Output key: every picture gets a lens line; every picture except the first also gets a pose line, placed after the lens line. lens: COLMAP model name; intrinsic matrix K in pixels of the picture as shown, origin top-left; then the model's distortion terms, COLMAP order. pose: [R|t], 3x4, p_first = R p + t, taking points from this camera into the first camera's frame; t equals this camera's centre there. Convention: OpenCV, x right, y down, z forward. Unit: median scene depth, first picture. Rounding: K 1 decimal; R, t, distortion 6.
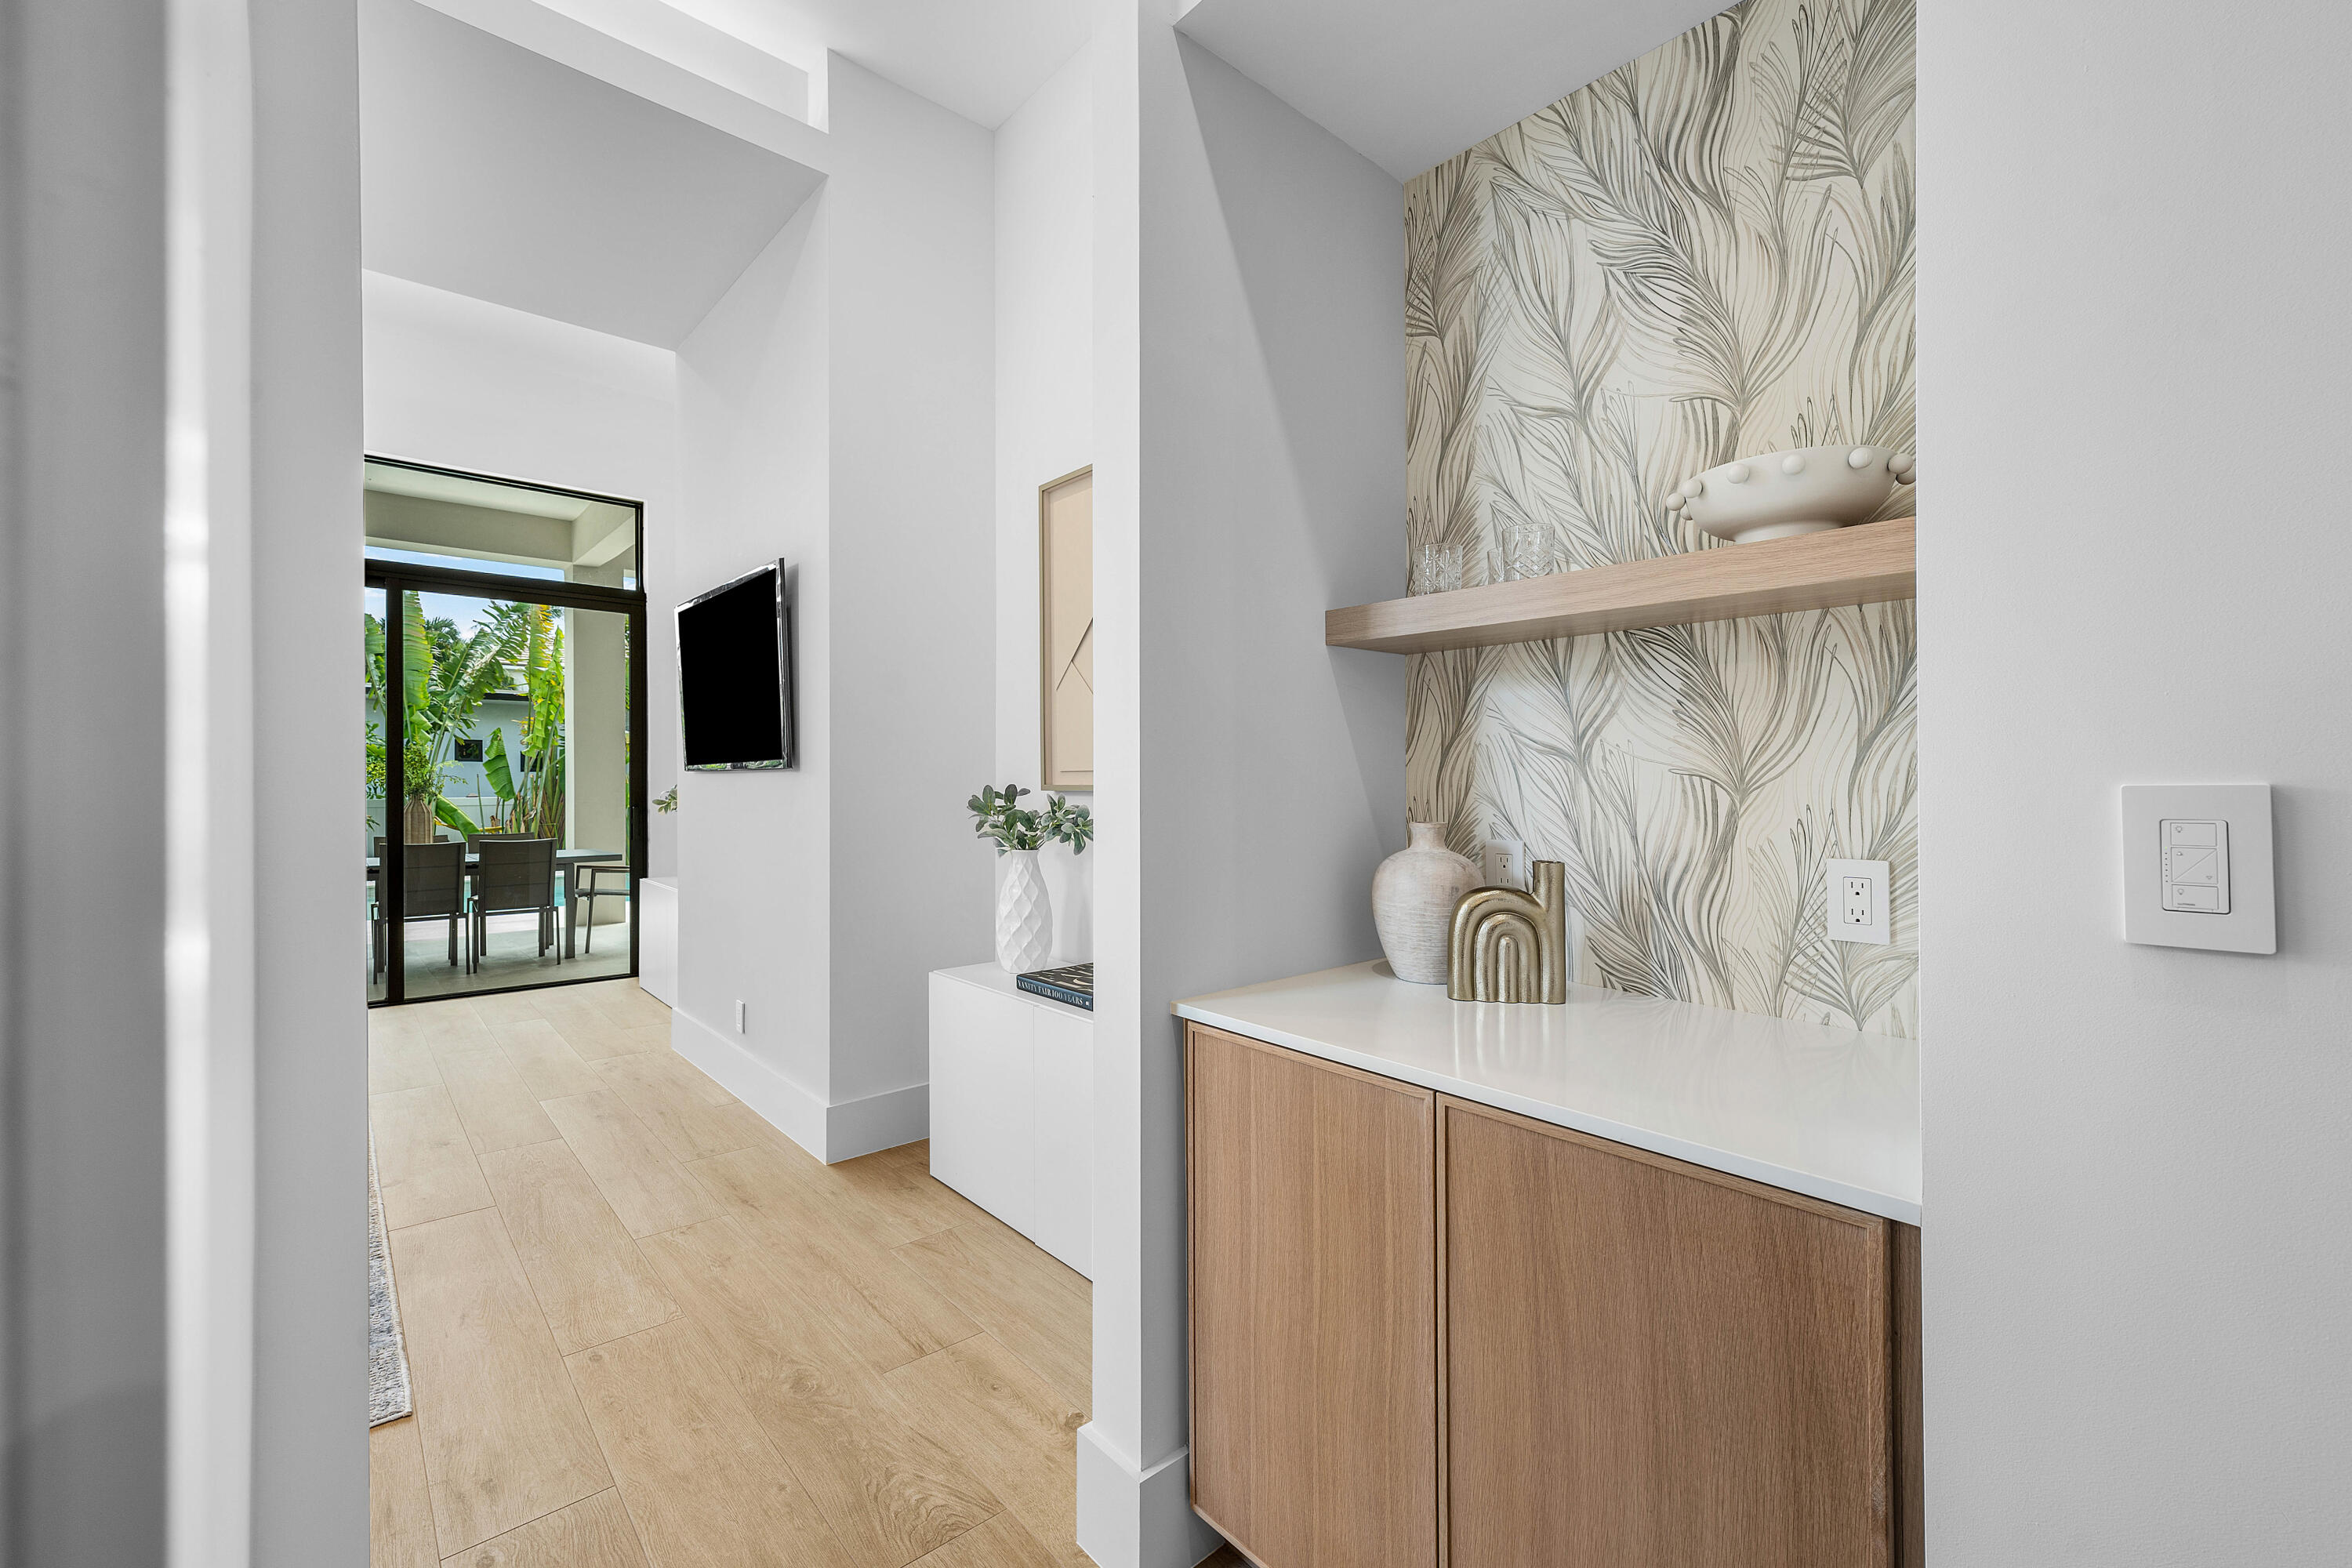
lens RADIAL K [[967.4, 0, 1176.0], [0, 967.4, 784.0], [0, 0, 1]] dist [0.000892, 0.000143]
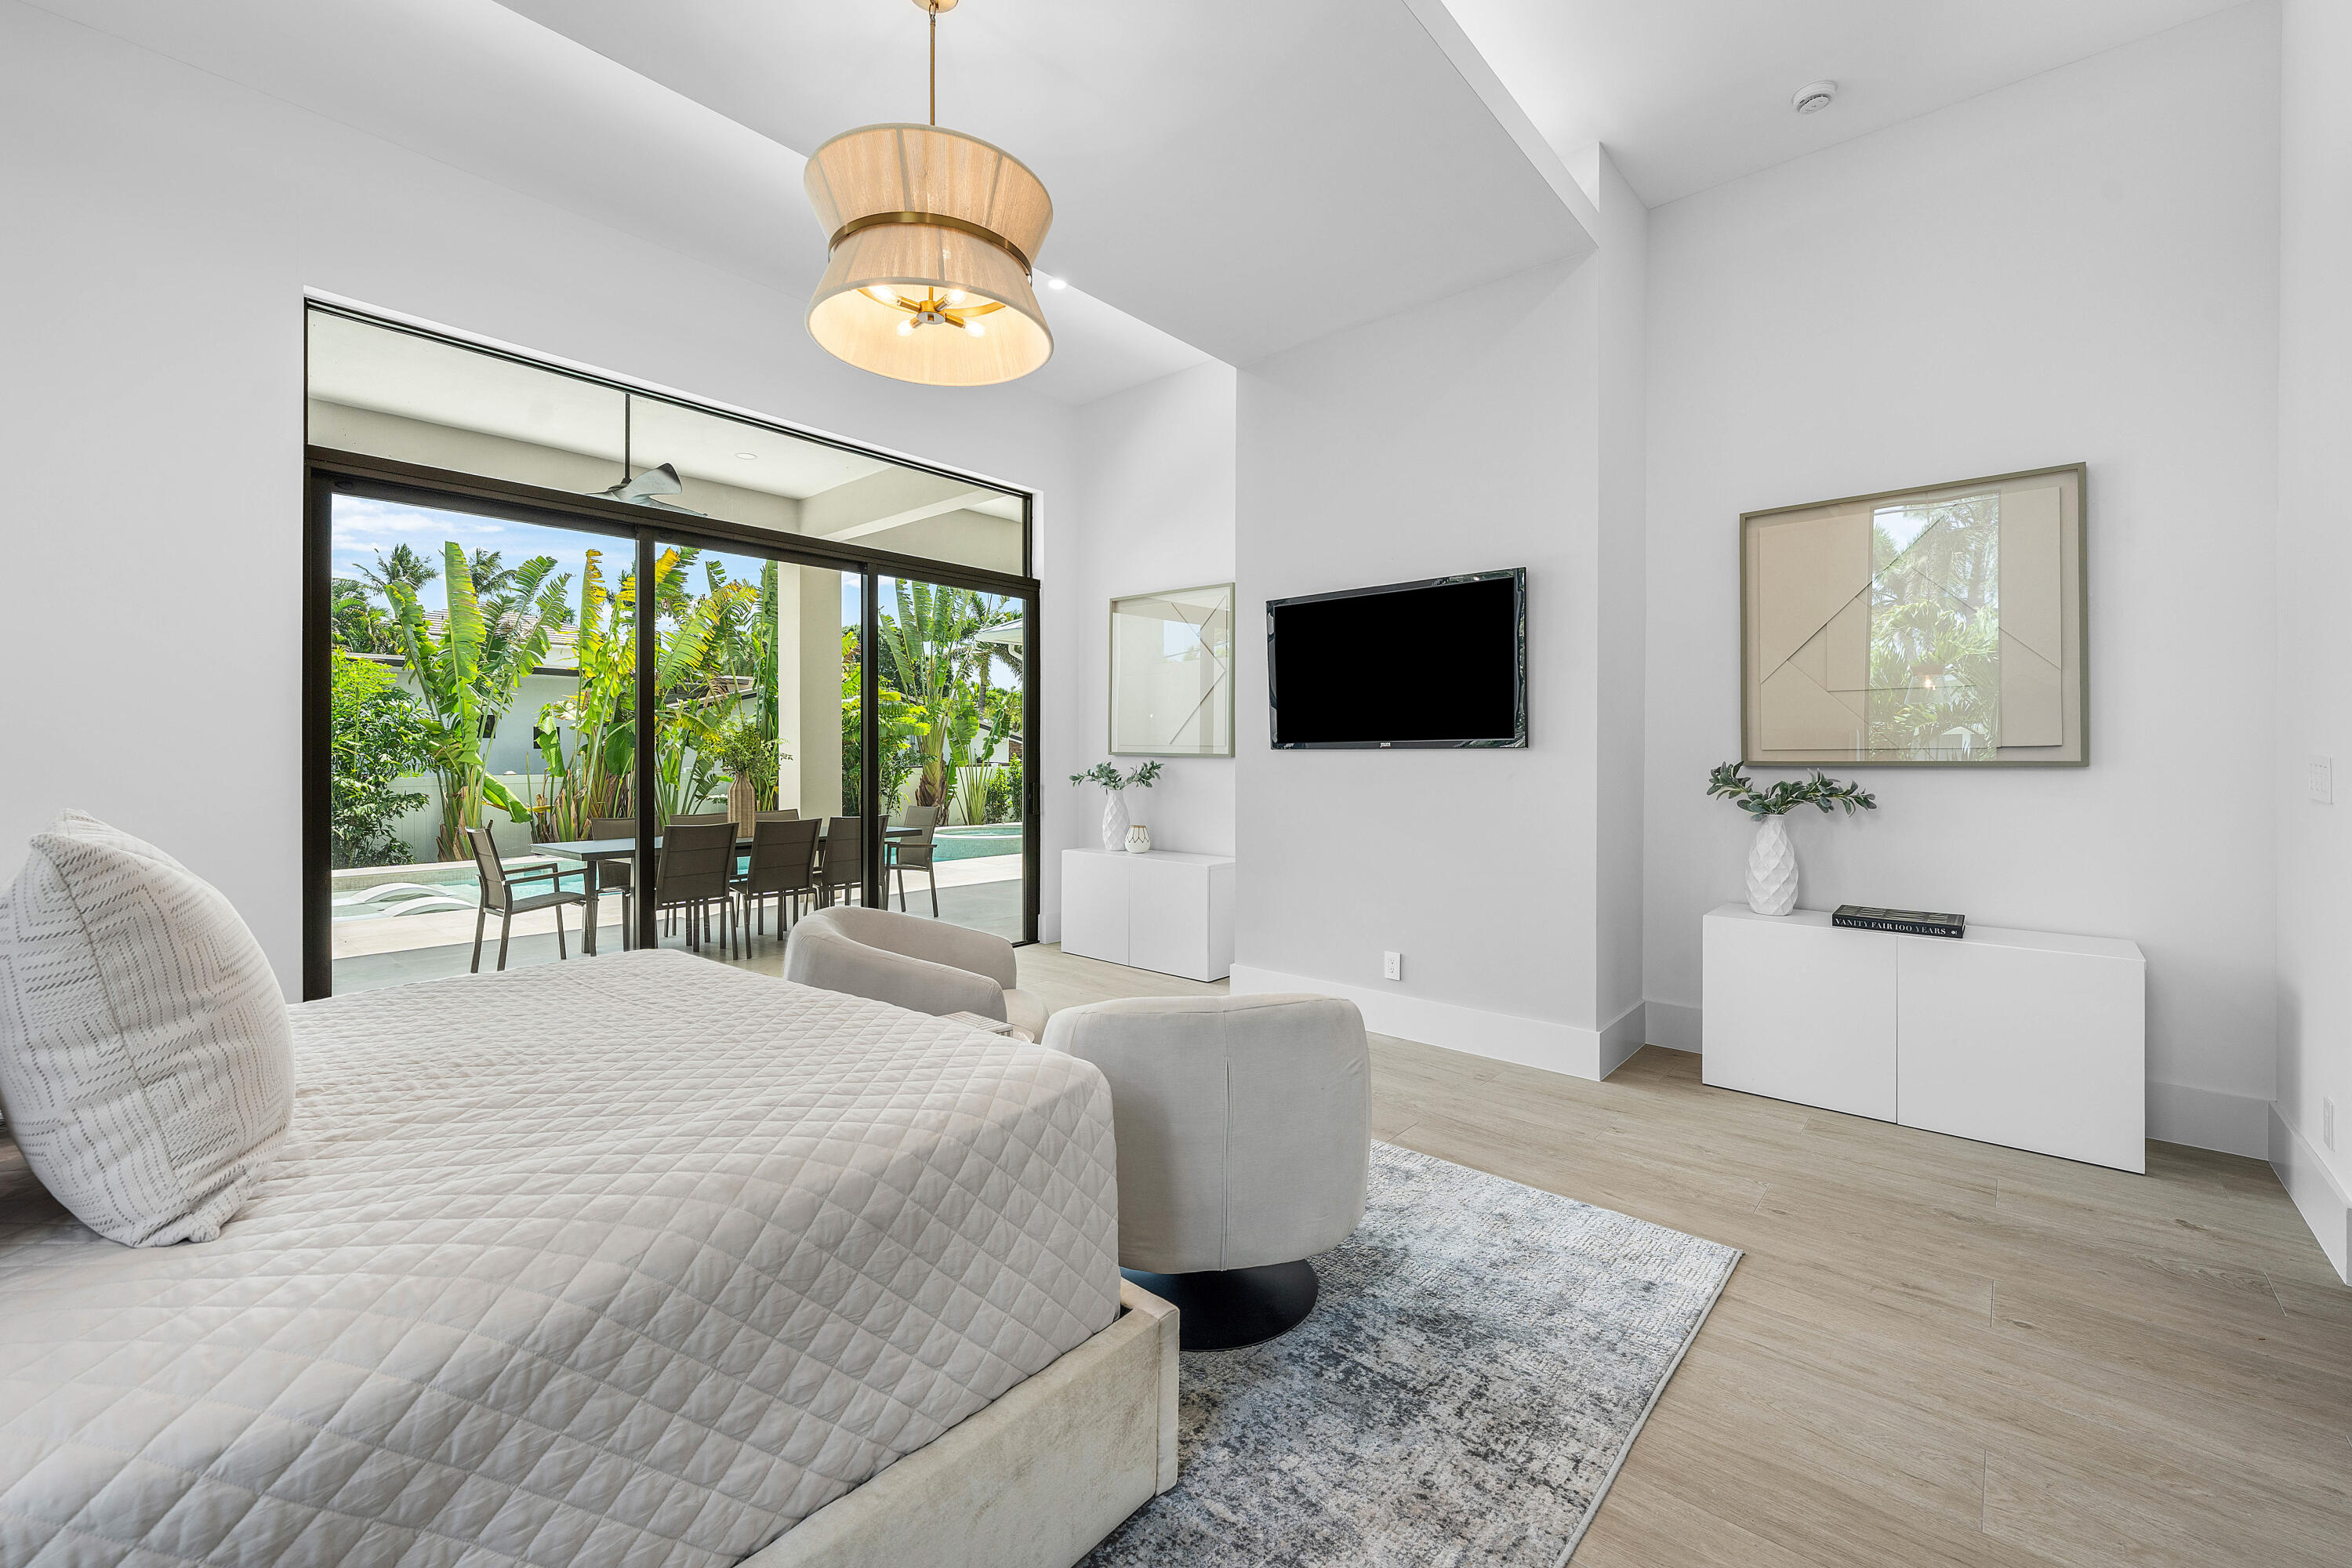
lens RADIAL K [[943.9, 0, 1190.1], [0, 943.9, 757.5], [0, 0, 1]] dist [-0.002226, -0.000151]
pose [[0.990869, -0.002171, 0.134807, -0.472473], [0.002407, 0.999996, -0.001588, -0.000686], [-0.134803, 0.001898, 0.990871, -0.036746]]
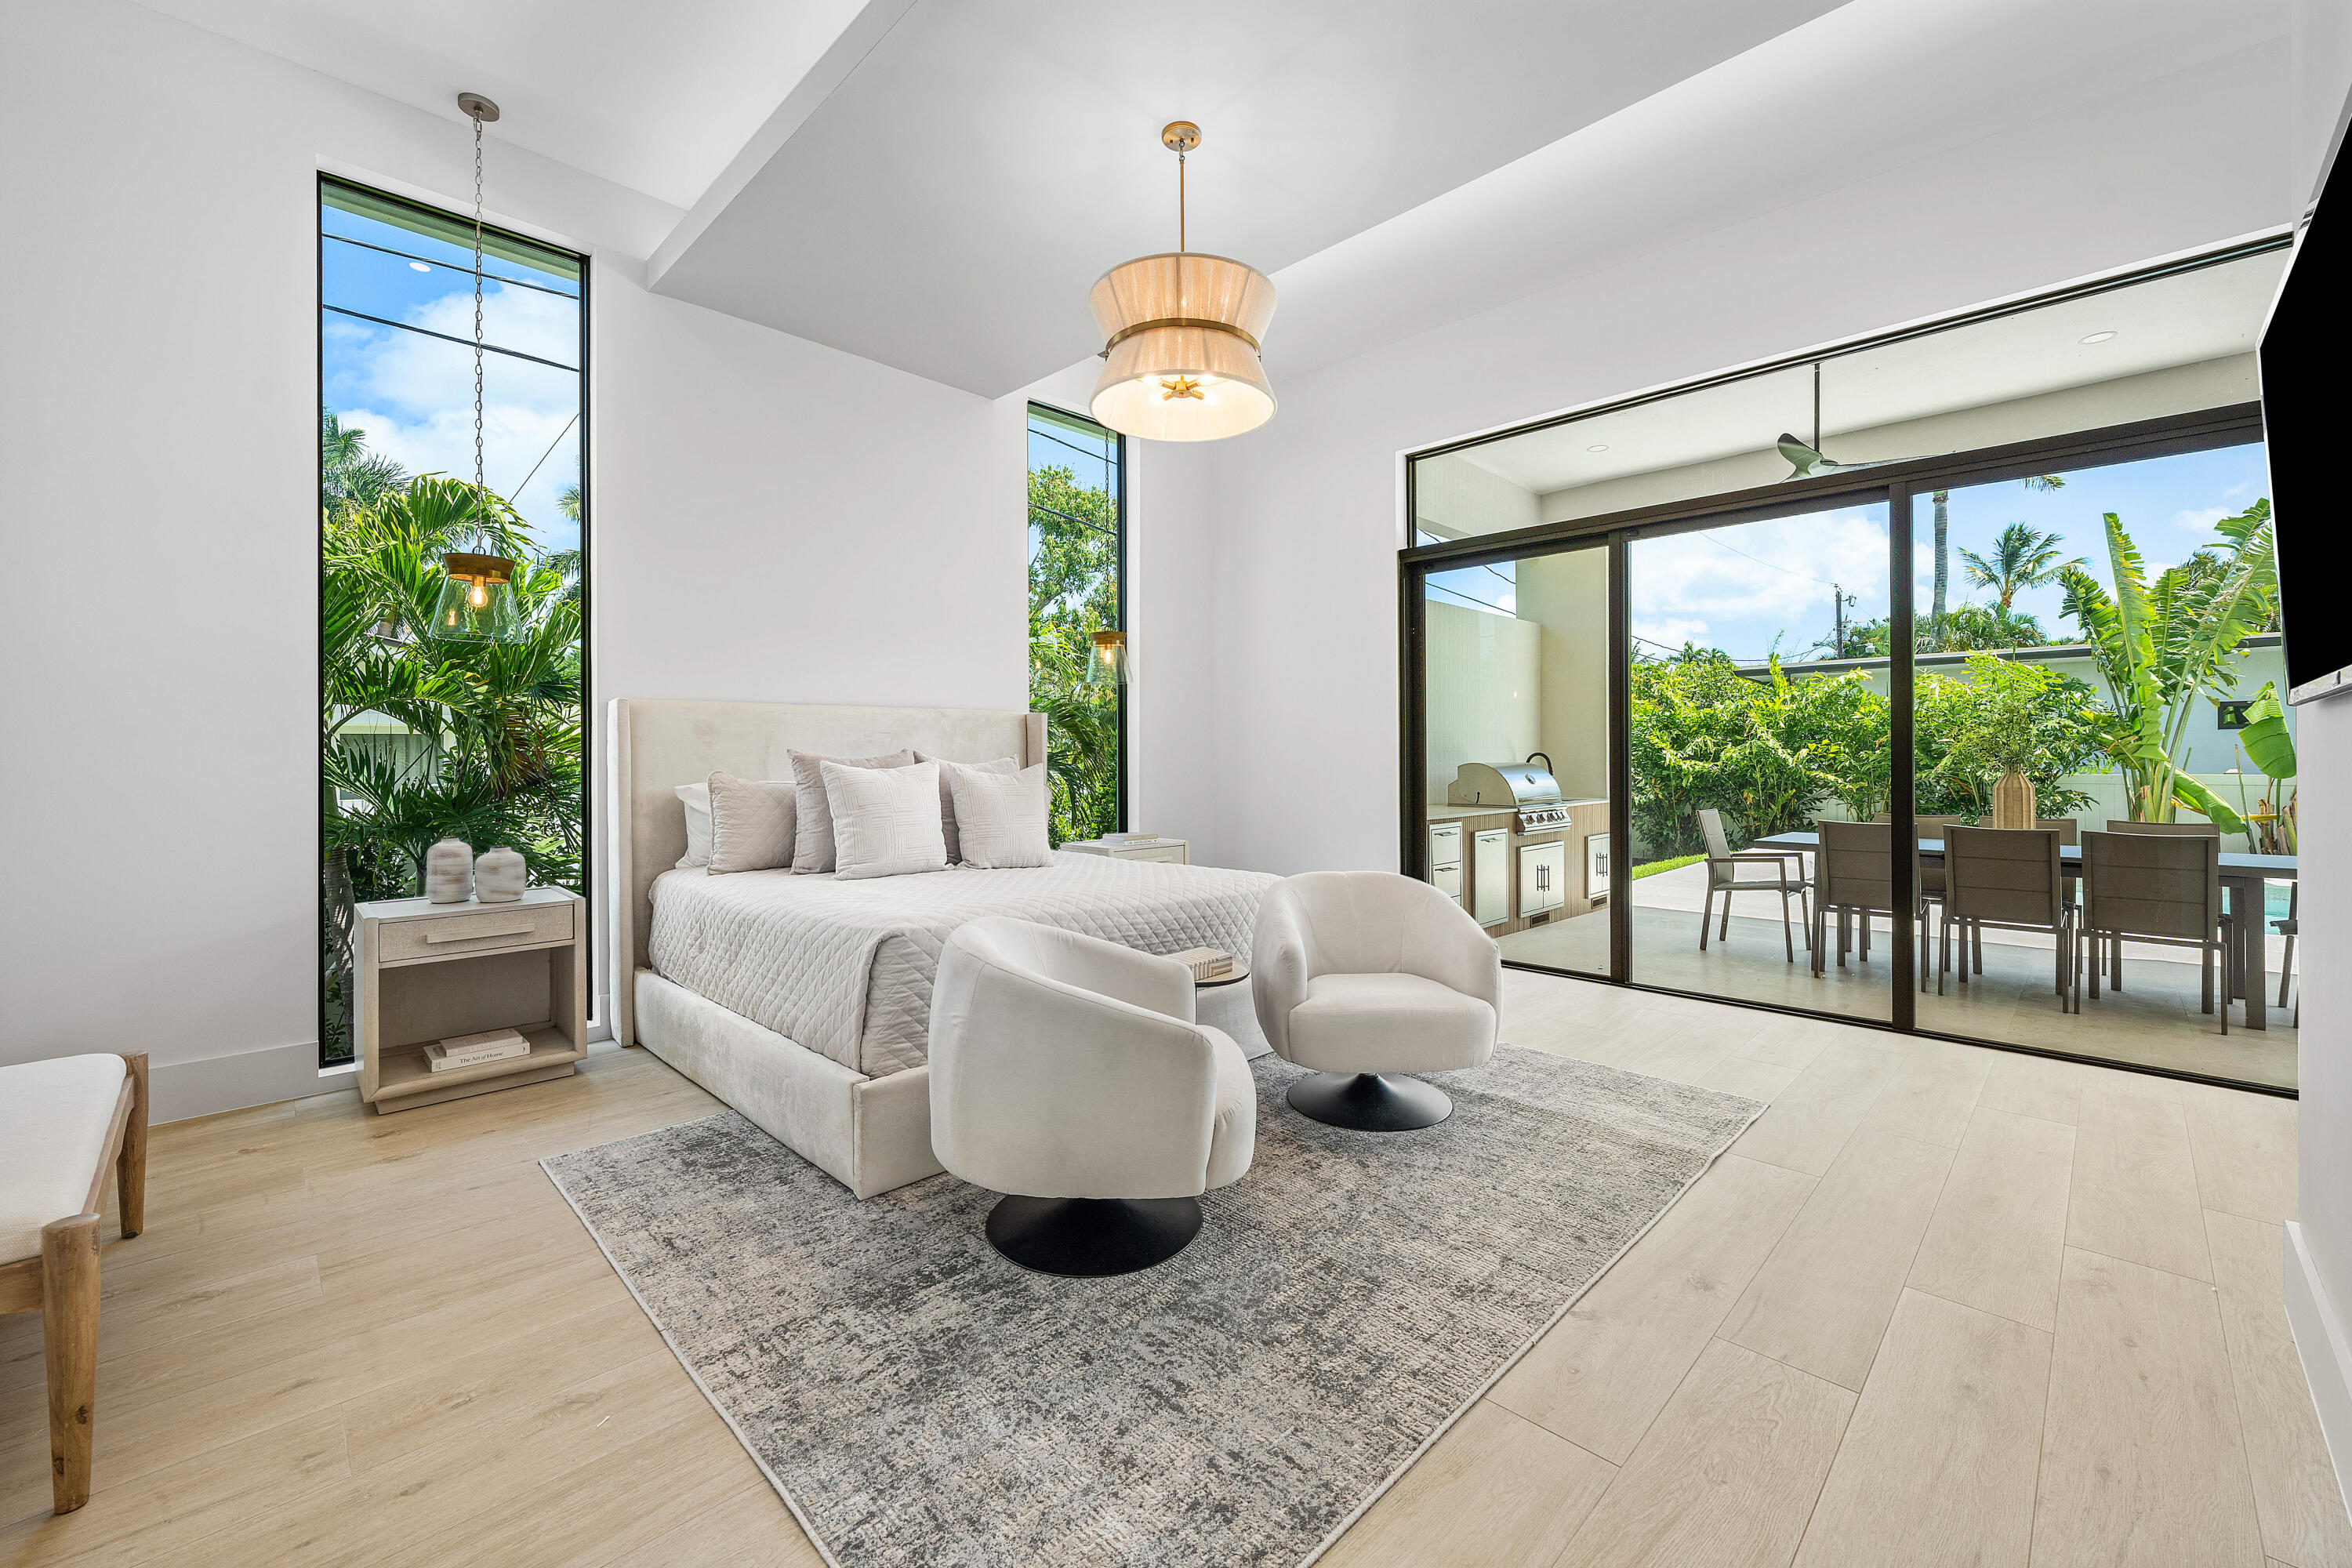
lens RADIAL K [[945.4, 0, 1179.1], [0, 945.4, 754.7], [0, 0, 1]] dist [0.003183, 0.000039]
pose [[0.066117, -0.008215, -0.997778, -0.067974], [0.002491, 0.999964, -0.008068, 0.008740], [0.997809, -0.001952, 0.066135, 0.295884]]
